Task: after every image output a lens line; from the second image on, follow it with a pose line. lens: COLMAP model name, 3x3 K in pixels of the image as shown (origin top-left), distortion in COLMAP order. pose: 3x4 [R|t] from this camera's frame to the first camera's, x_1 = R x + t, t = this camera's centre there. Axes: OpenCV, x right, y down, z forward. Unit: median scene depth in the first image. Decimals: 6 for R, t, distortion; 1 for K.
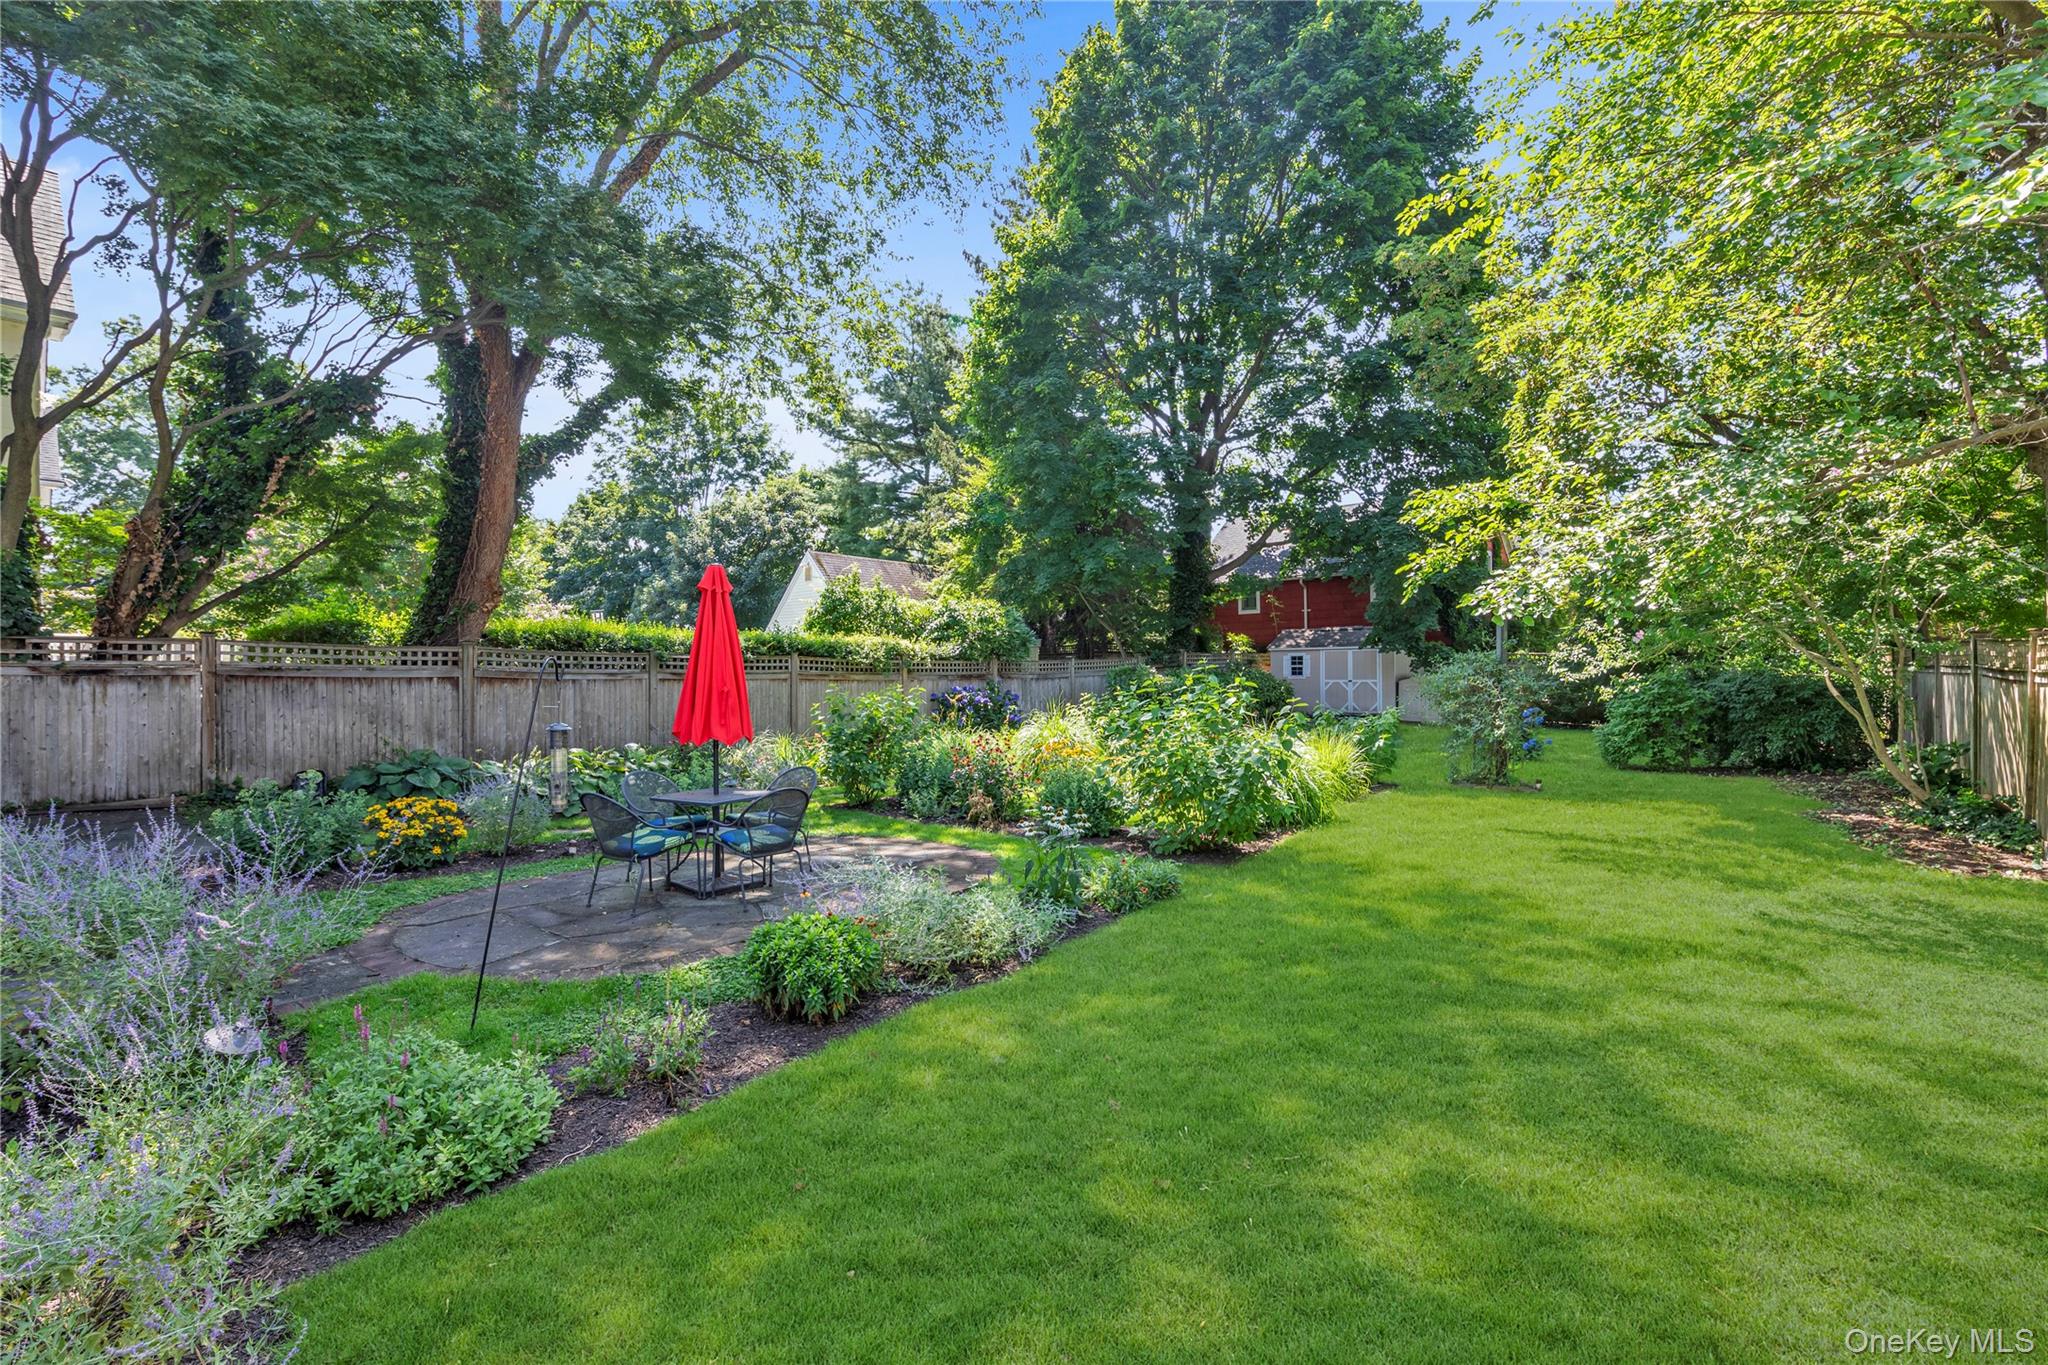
lens RADIAL K [[879.8, 0, 1023.5], [0, 879.8, 684.5], [0, 0, 1]] dist [0.001438, -0.001322]
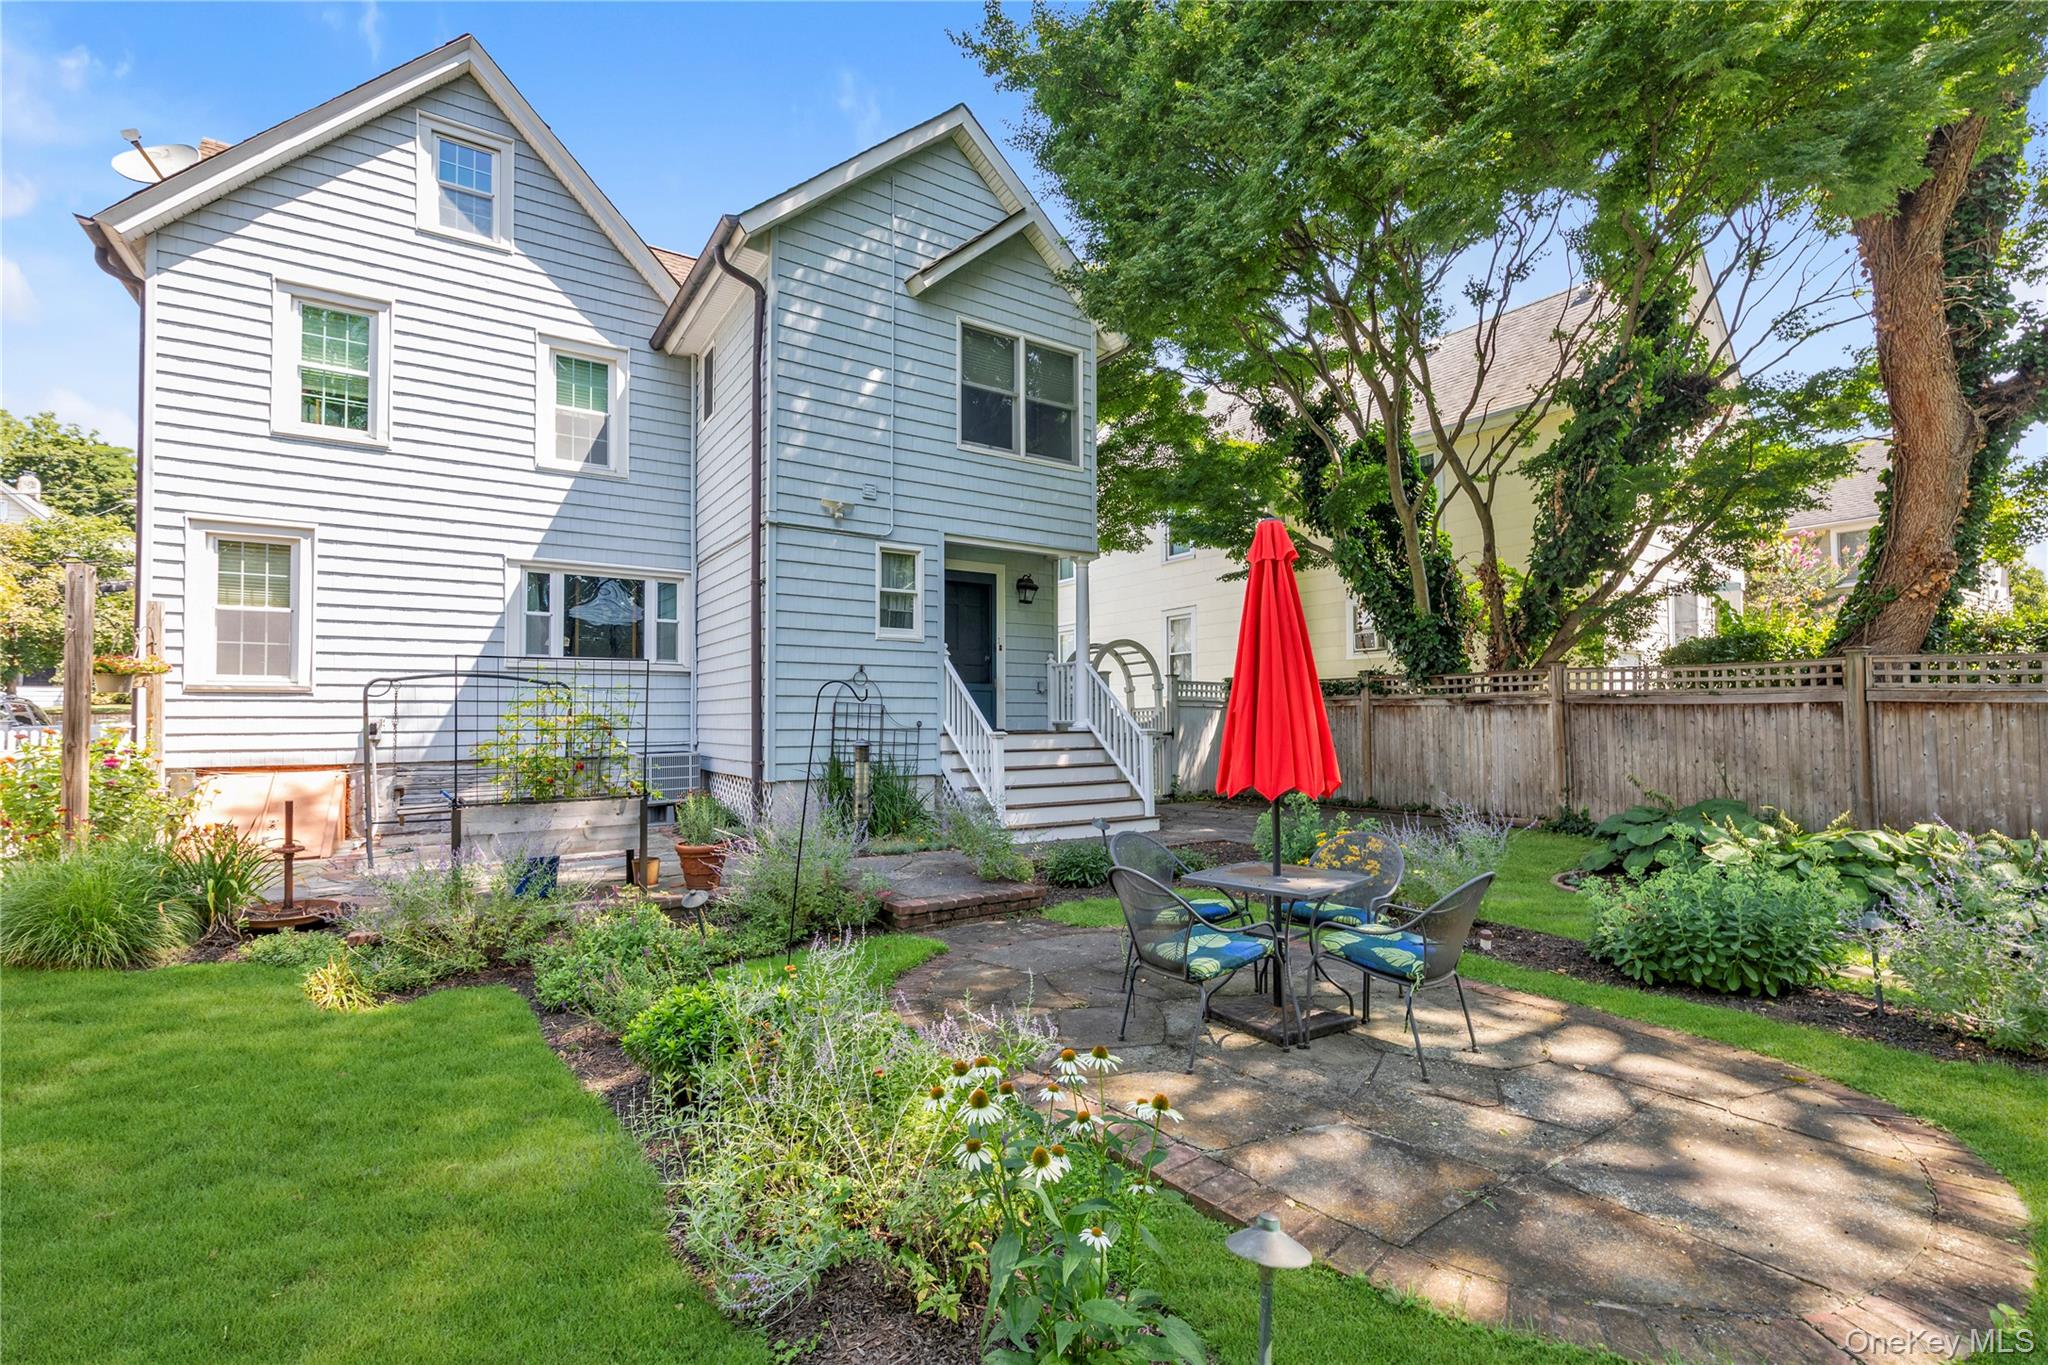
lens RADIAL K [[879.8, 0, 1021.1], [0, 879.8, 695.8], [0, 0, 1]] dist [0.001438, -0.001322]
pose [[-0.318839, -0.011456, -0.947740, 0.226571], [0.005879, 0.999884, -0.014065, -0.008943], [0.947791, -0.010056, -0.318734, 0.727846]]
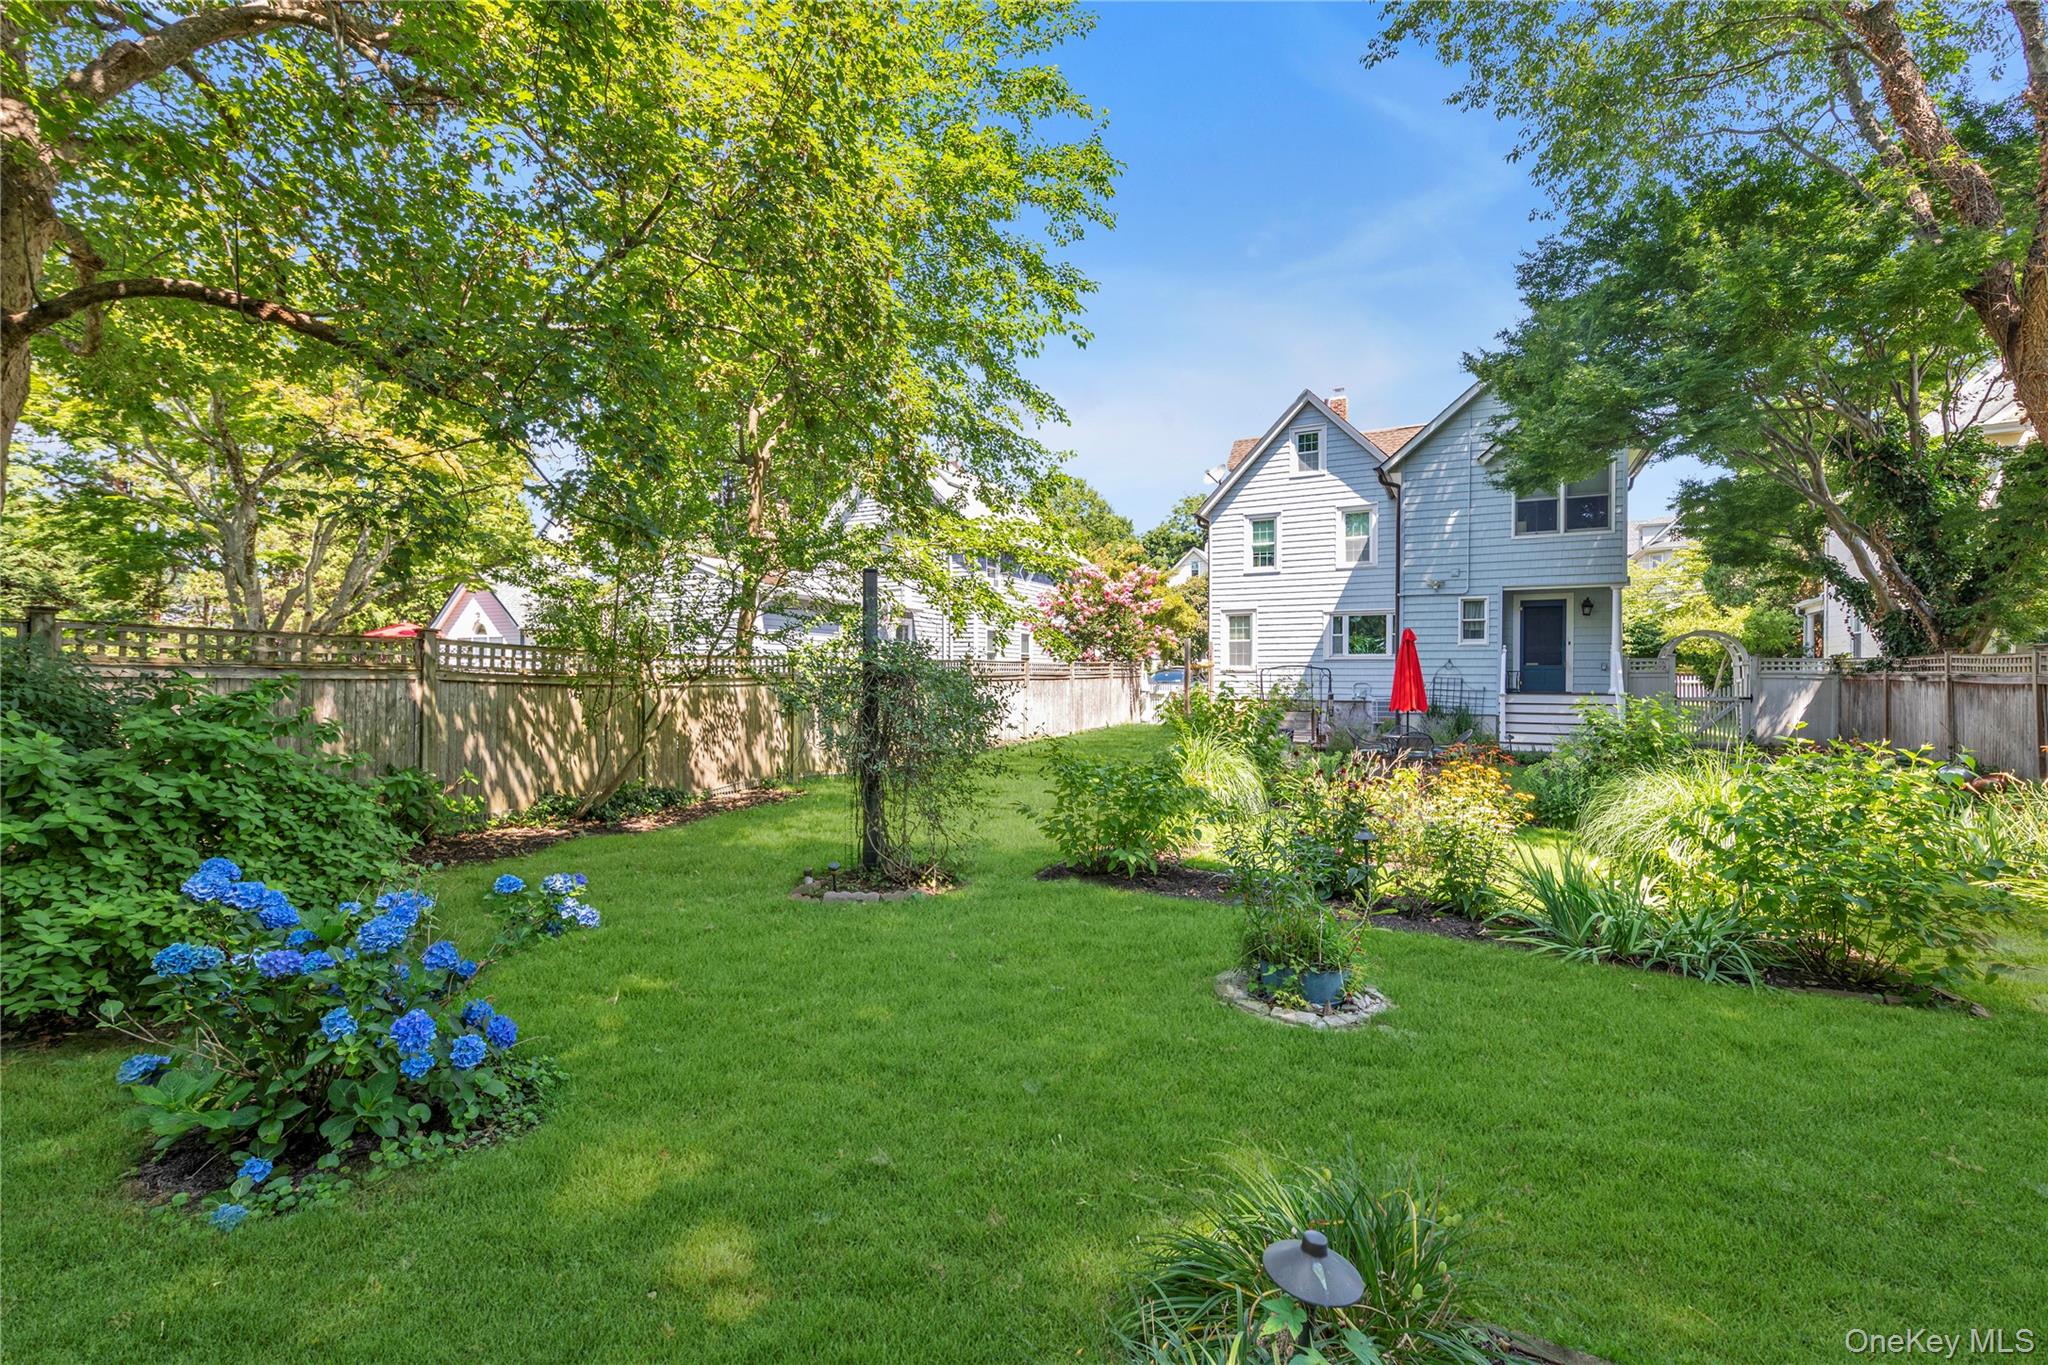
lens RADIAL K [[879.8, 0, 1023.4], [0, 879.8, 678.3], [0, 0, 1]] dist [0.001438, -0.001322]
pose [[-0.983418, 0.006913, -0.181221, 0.698696], [0.005778, 0.999960, 0.006792, -0.033873], [0.181261, 0.005632, -0.983419, 2.118122]]
